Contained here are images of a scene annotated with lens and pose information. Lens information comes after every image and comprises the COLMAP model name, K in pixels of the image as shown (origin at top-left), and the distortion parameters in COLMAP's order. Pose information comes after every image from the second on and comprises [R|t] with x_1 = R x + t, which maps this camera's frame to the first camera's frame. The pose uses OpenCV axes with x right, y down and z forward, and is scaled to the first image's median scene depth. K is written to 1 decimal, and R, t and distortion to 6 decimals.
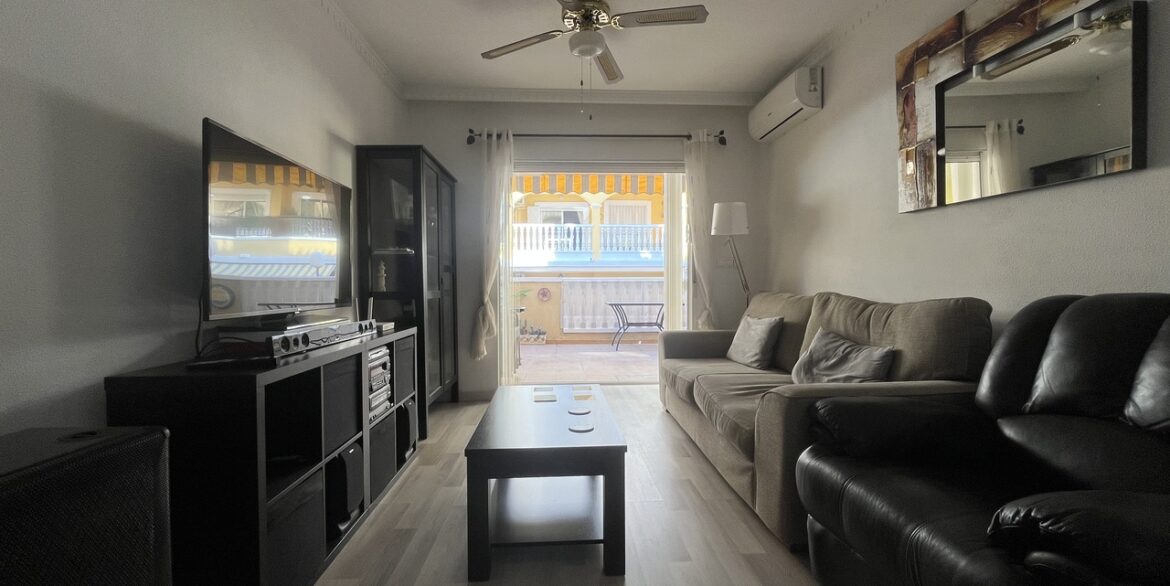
lens RADIAL K [[478.2, 0, 582.0], [0, 478.2, 293.8], [0, 0, 1]] dist [-0.003051, -0.000216]
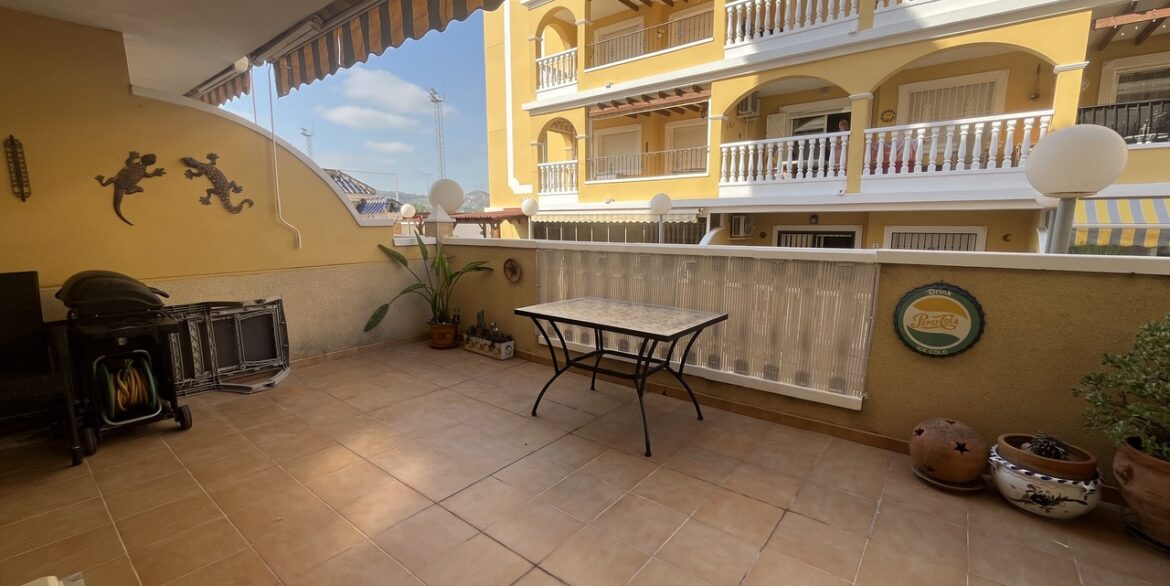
lens RADIAL K [[478.2, 0, 582.0], [0, 478.2, 293.8], [0, 0, 1]] dist [-0.003051, -0.000216]
pose [[0.741634, 0.099814, -0.663337, 0.349096], [-0.005708, 0.989771, 0.142552, -0.050715], [0.670781, -0.101935, 0.734617, 0.639191]]
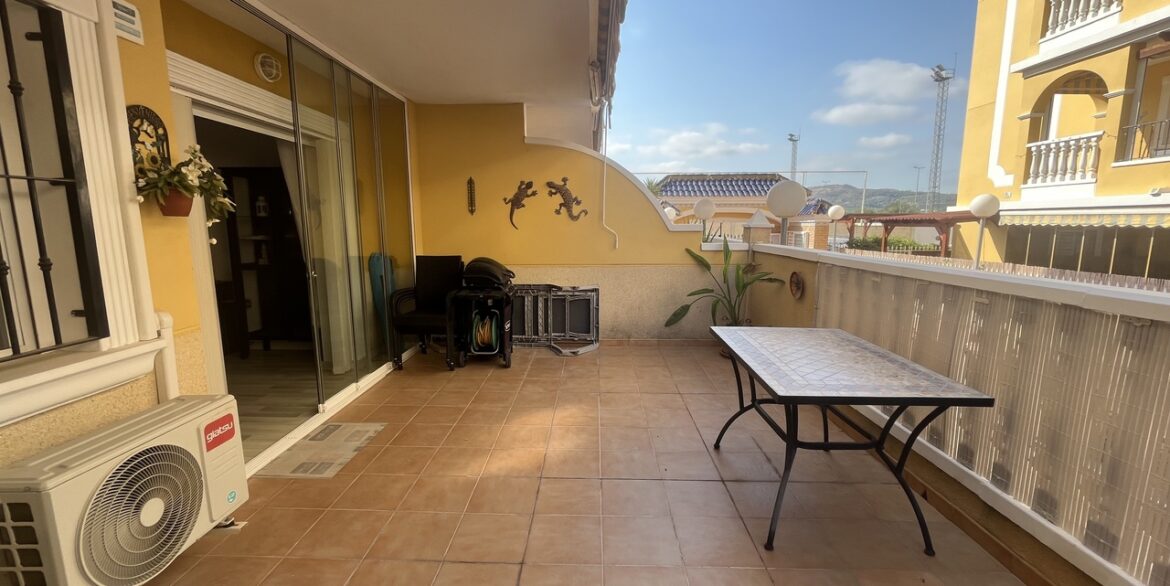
lens RADIAL K [[478.2, 0, 582.0], [0, 478.2, 293.8], [0, 0, 1]] dist [-0.003051, -0.000216]
pose [[-0.087560, 0.147801, -0.985134, 0.406277], [-0.009649, 0.988760, 0.149202, -0.058734], [0.996112, 0.022570, -0.085150, 0.822556]]
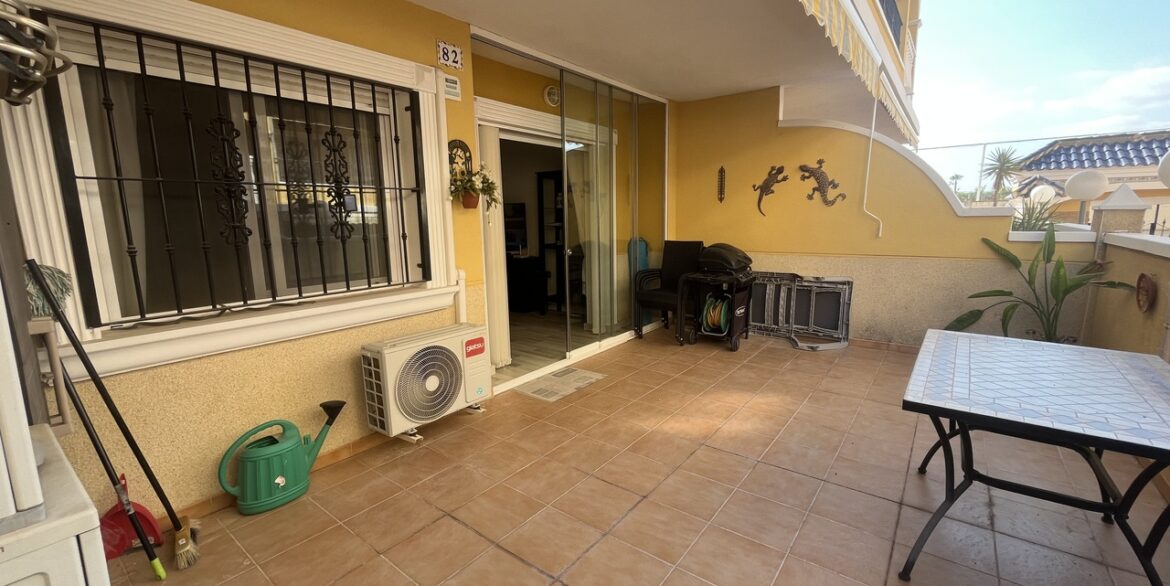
lens RADIAL K [[478.2, 0, 582.0], [0, 478.2, 293.8], [0, 0, 1]] dist [-0.003051, -0.000216]
pose [[-0.660717, 0.134441, -0.738498, 0.410816], [0.009589, 0.985262, 0.170784, -0.056792], [0.750574, 0.105758, -0.652268, 0.917762]]
